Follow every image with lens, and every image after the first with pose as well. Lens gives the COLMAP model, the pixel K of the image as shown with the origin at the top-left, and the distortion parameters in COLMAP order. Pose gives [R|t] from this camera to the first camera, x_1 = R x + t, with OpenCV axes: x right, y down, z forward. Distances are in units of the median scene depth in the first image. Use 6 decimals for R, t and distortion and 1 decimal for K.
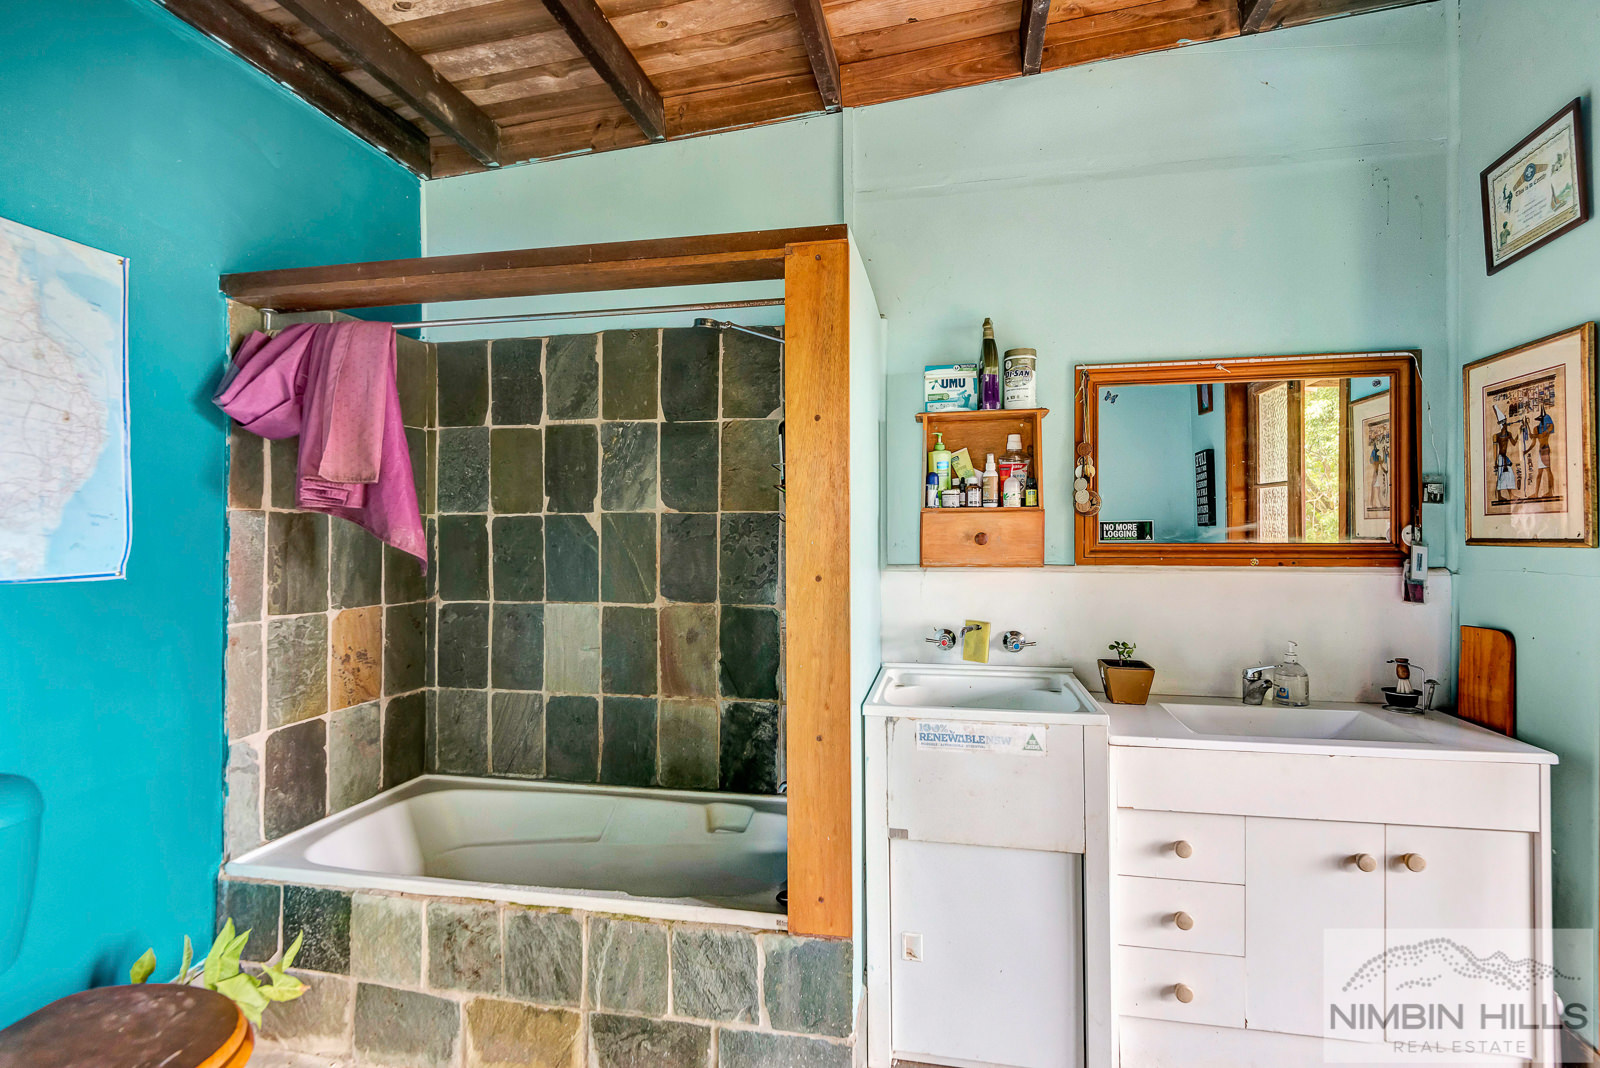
lens RADIAL K [[738.7, 0, 816.1], [0, 738.7, 538.3], [0, 0, 1]] dist [0.010649, -0.008064]
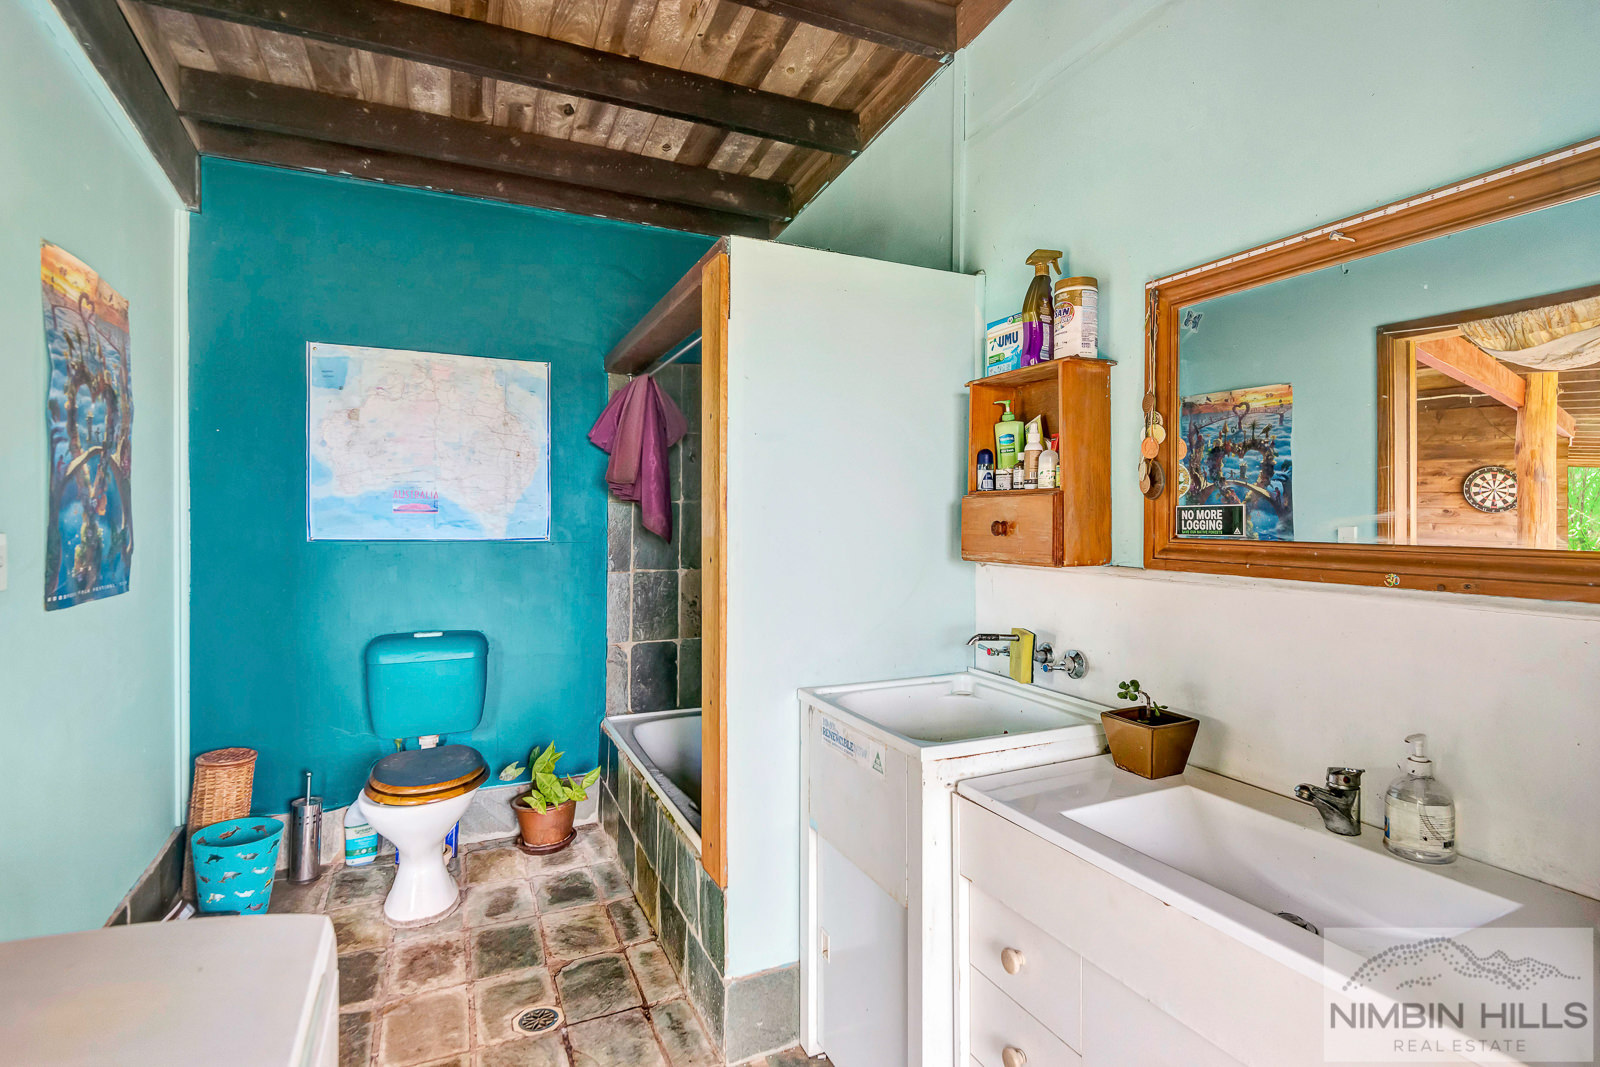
lens RADIAL K [[799.4, 0, 810.3], [0, 799.4, 519.4], [0, 0, 1]] dist [0.038603, -0.000767]
pose [[0.575077, 0.009504, -0.818044, 0.830166], [-0.012934, 0.999913, 0.002524, -0.008446], [0.817997, 0.009129, 0.575150, 0.318590]]
